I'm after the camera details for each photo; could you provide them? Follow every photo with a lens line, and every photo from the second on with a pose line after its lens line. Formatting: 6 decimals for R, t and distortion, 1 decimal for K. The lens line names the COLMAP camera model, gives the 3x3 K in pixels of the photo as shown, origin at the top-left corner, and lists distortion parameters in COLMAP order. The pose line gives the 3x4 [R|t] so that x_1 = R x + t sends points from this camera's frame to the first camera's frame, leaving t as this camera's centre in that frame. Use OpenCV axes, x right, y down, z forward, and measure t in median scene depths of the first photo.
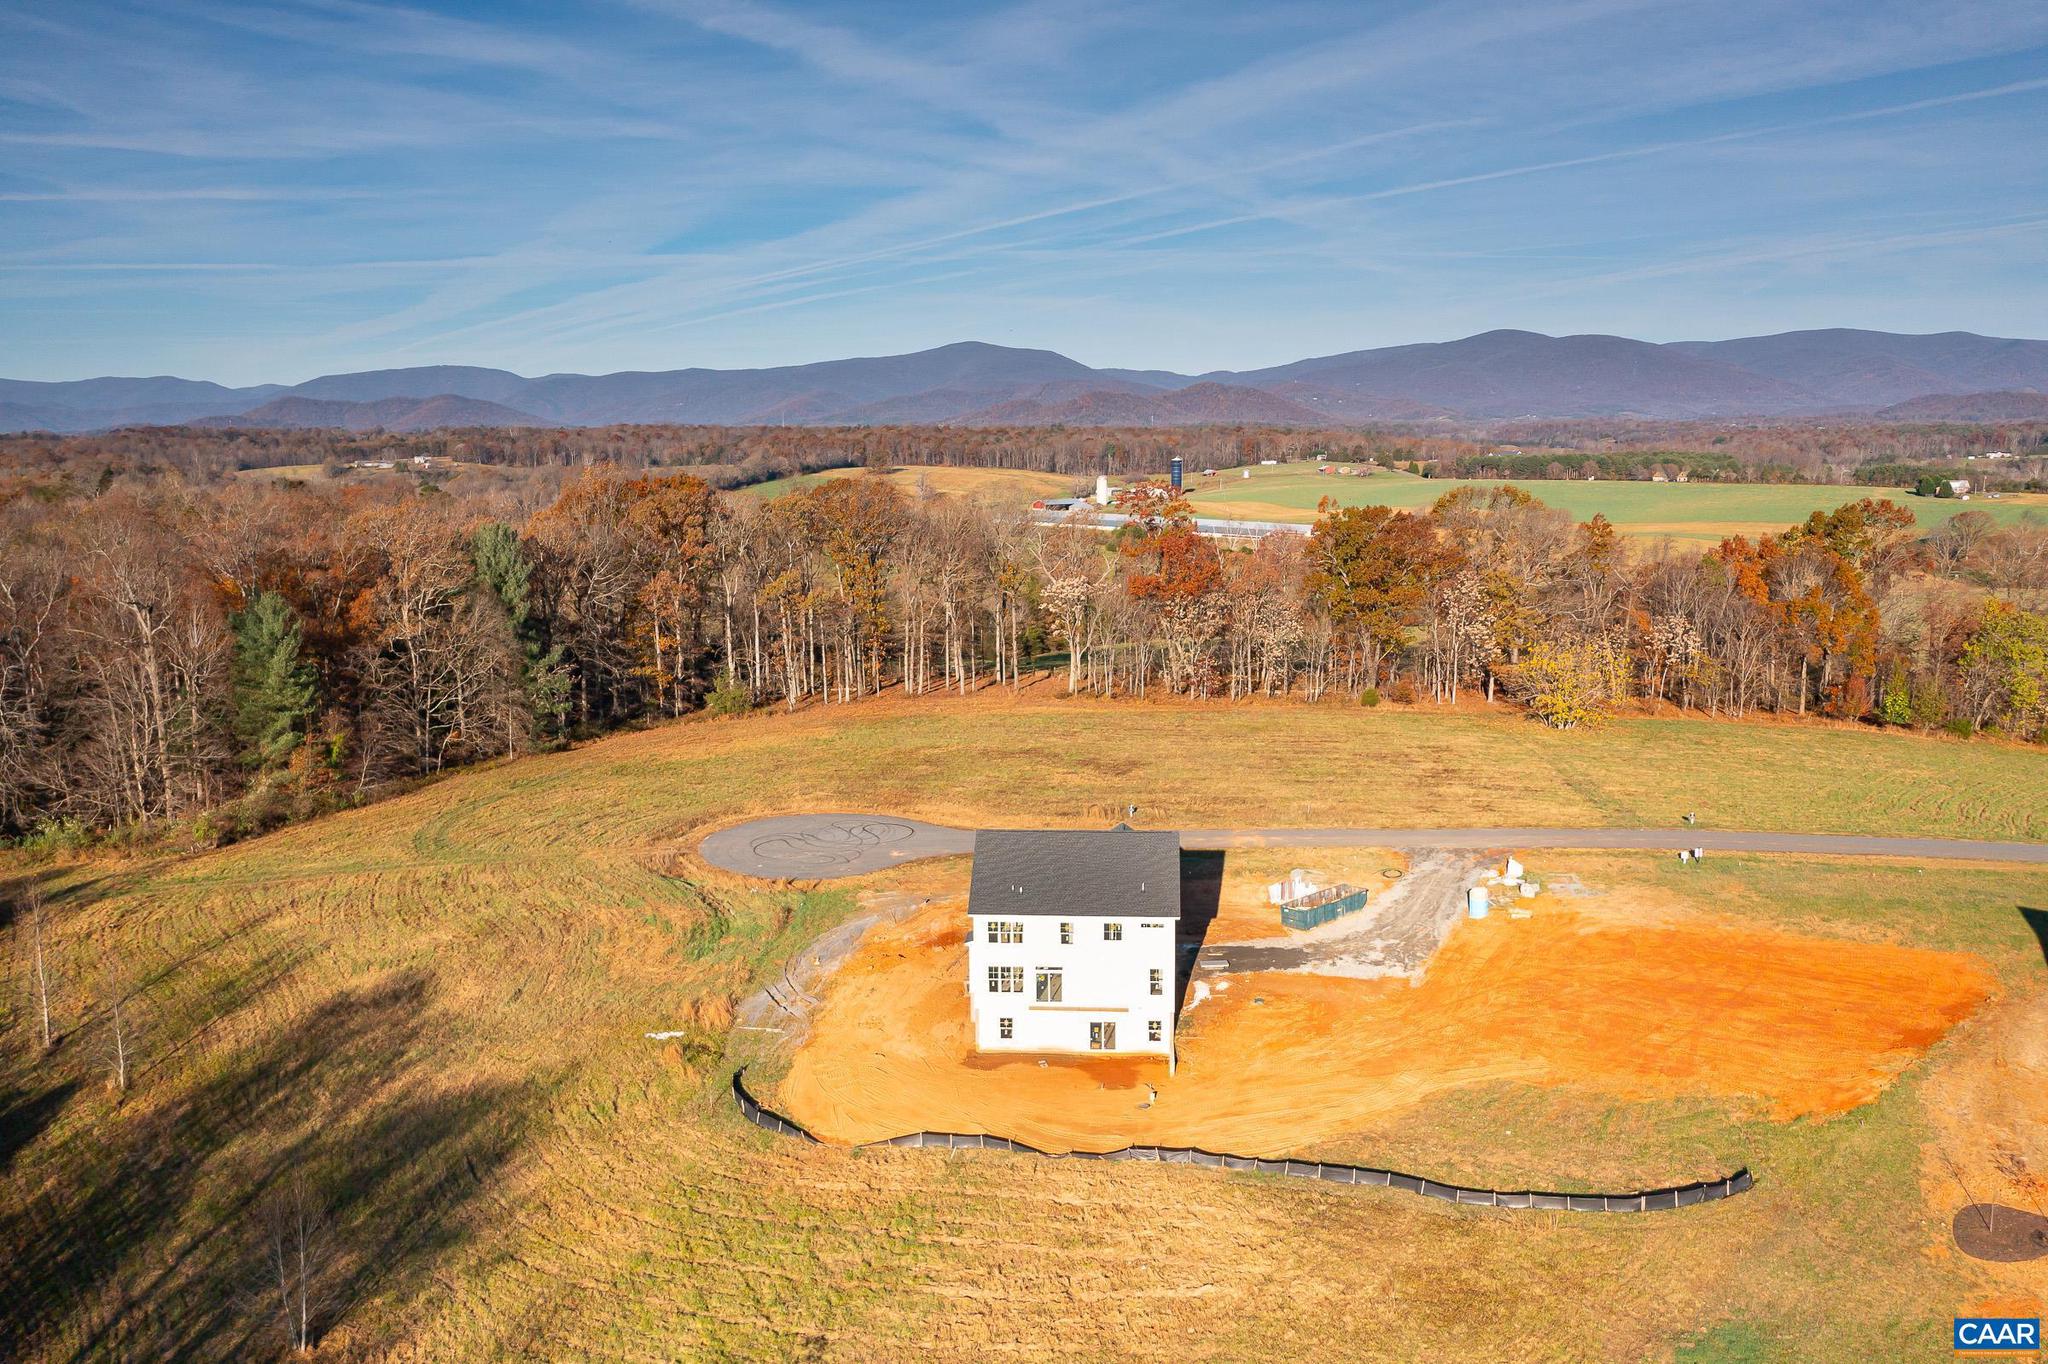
lens RADIAL K [[1610.0, 0, 1024.0], [0, 1610.0, 676.8], [0, 0, 1]] dist [-0.014652, -0.004626]
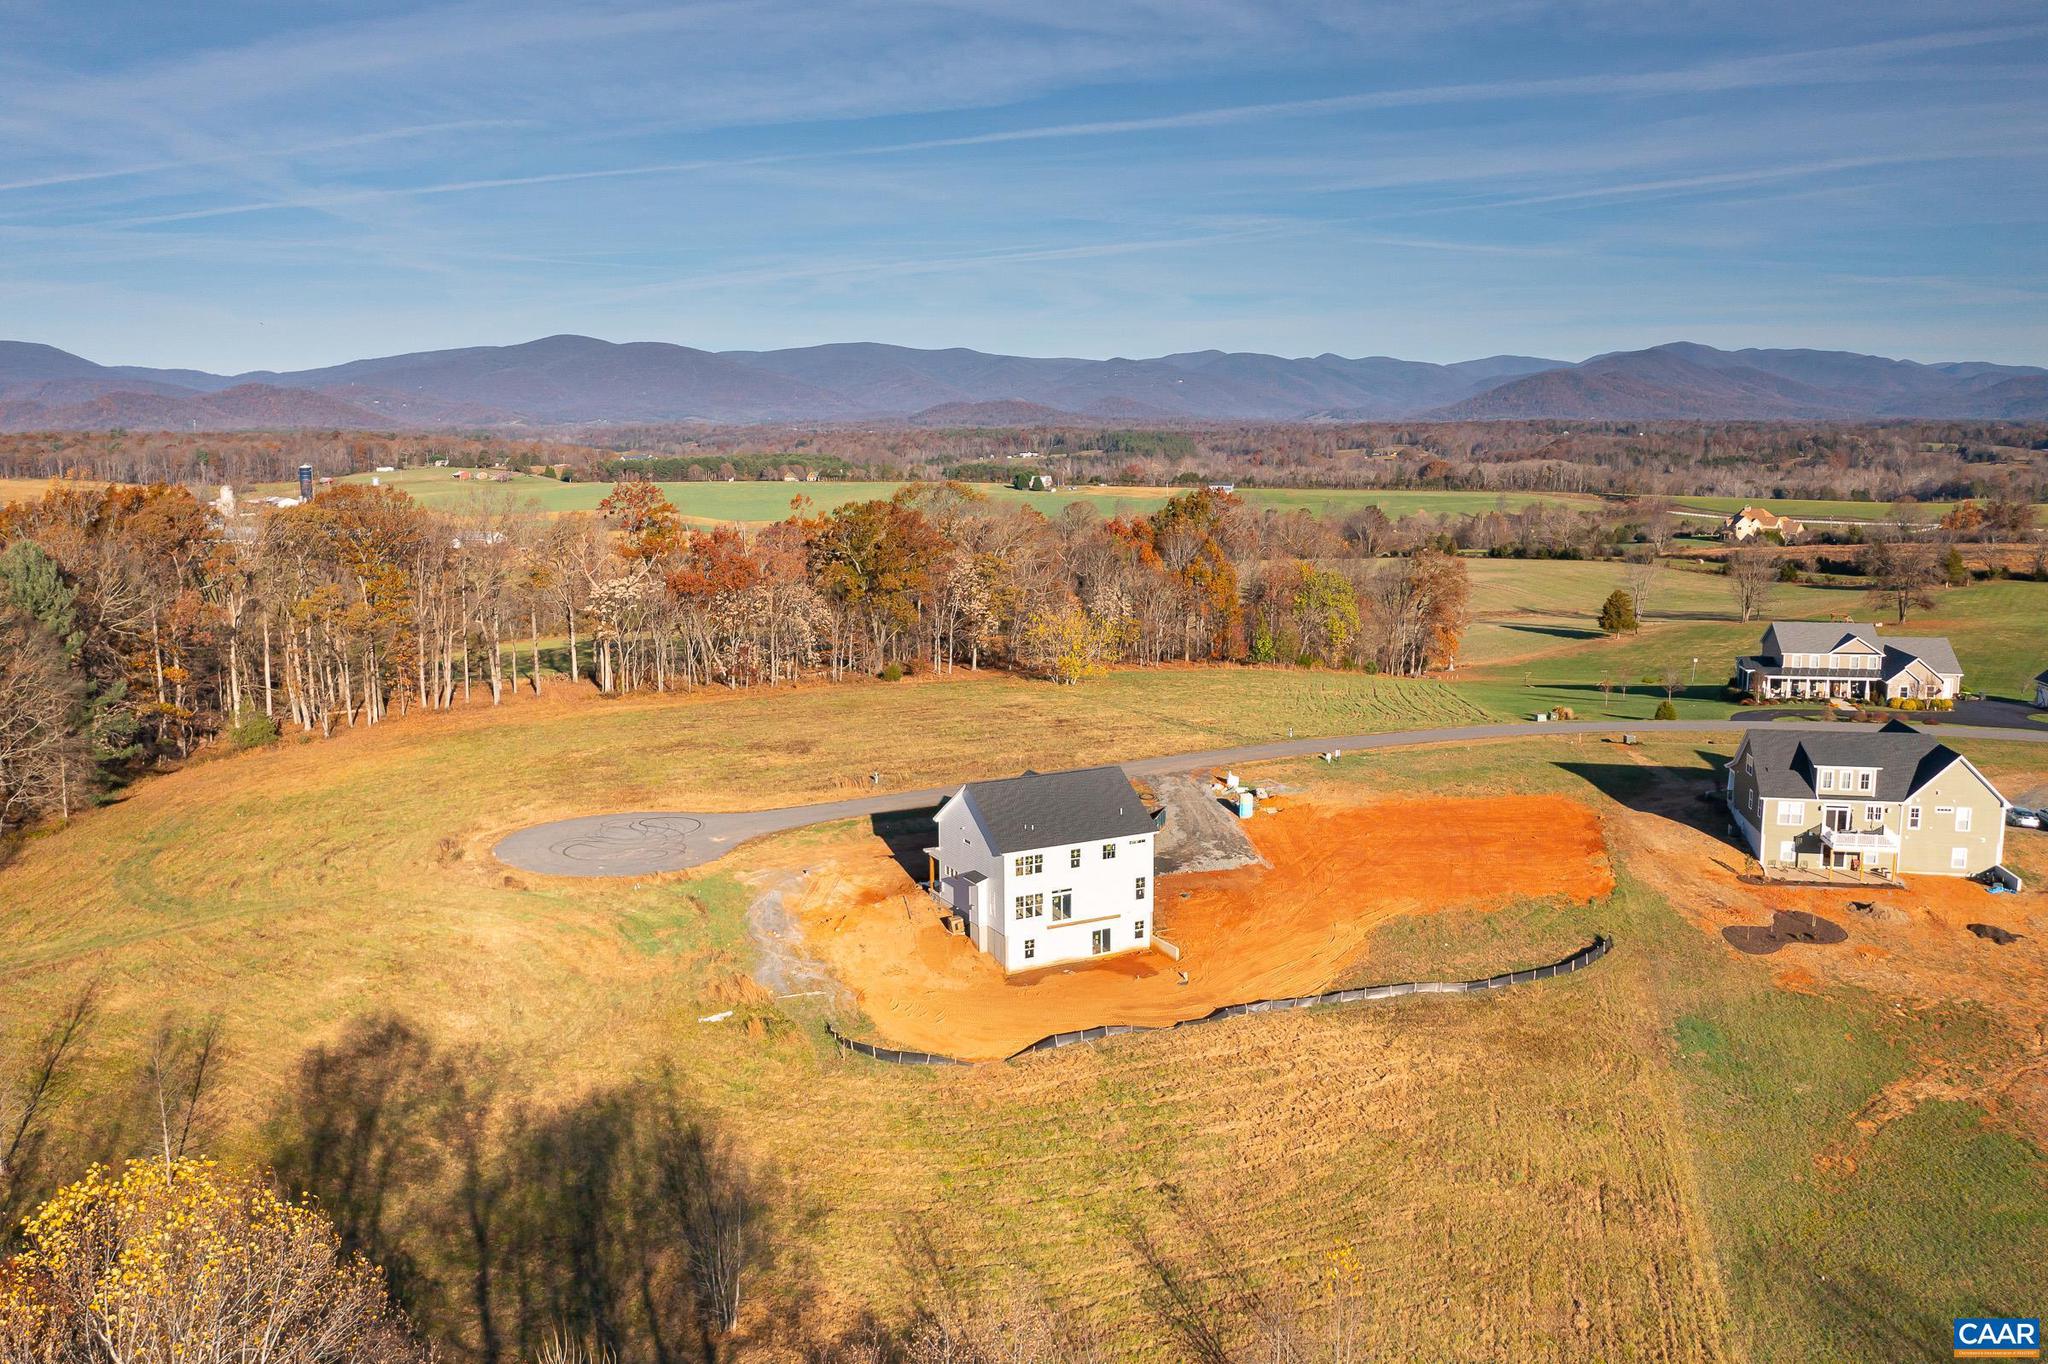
lens RADIAL K [[1610.0, 0, 1024.0], [0, 1610.0, 676.8], [0, 0, 1]] dist [-0.014652, -0.004626]
pose [[0.848876, -0.078555, 0.522721, -0.404142], [0.080010, 0.996597, 0.019837, 0.000859], [-0.522501, 0.024984, 0.852273, 0.010982]]
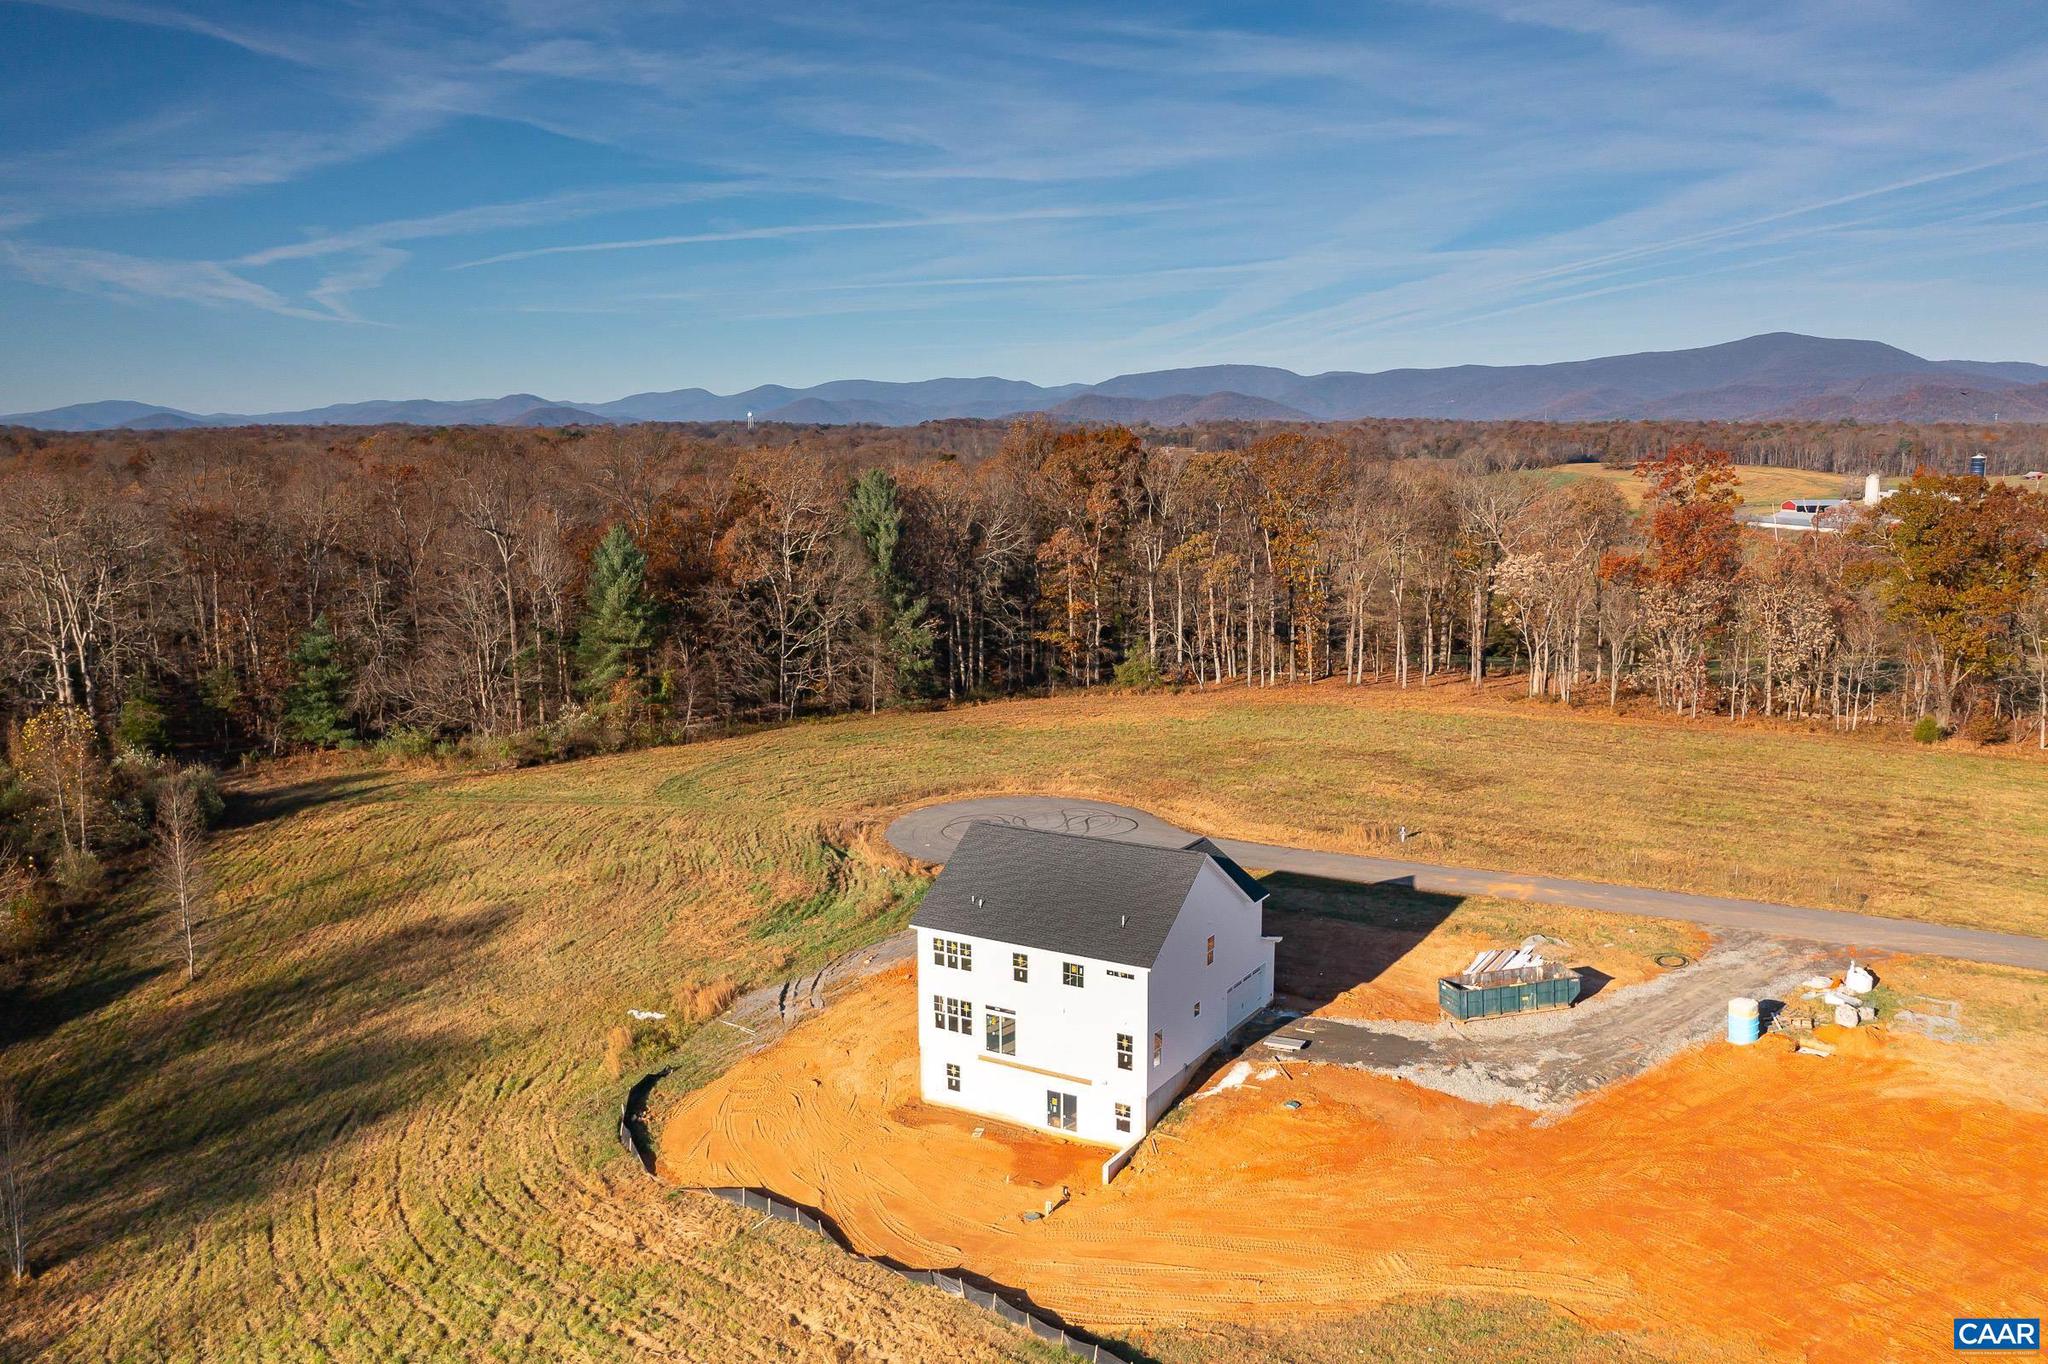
lens RADIAL K [[1612.4, 0, 1019.6], [0, 1612.4, 666.3], [0, 0, 1]] dist [-0.019775, 0.003055]
pose [[0.893759, 0.069475, -0.443134, 0.234188], [-0.071503, 0.997366, 0.012152, 0.005867], [0.442811, 0.020825, 0.896373, 0.210713]]
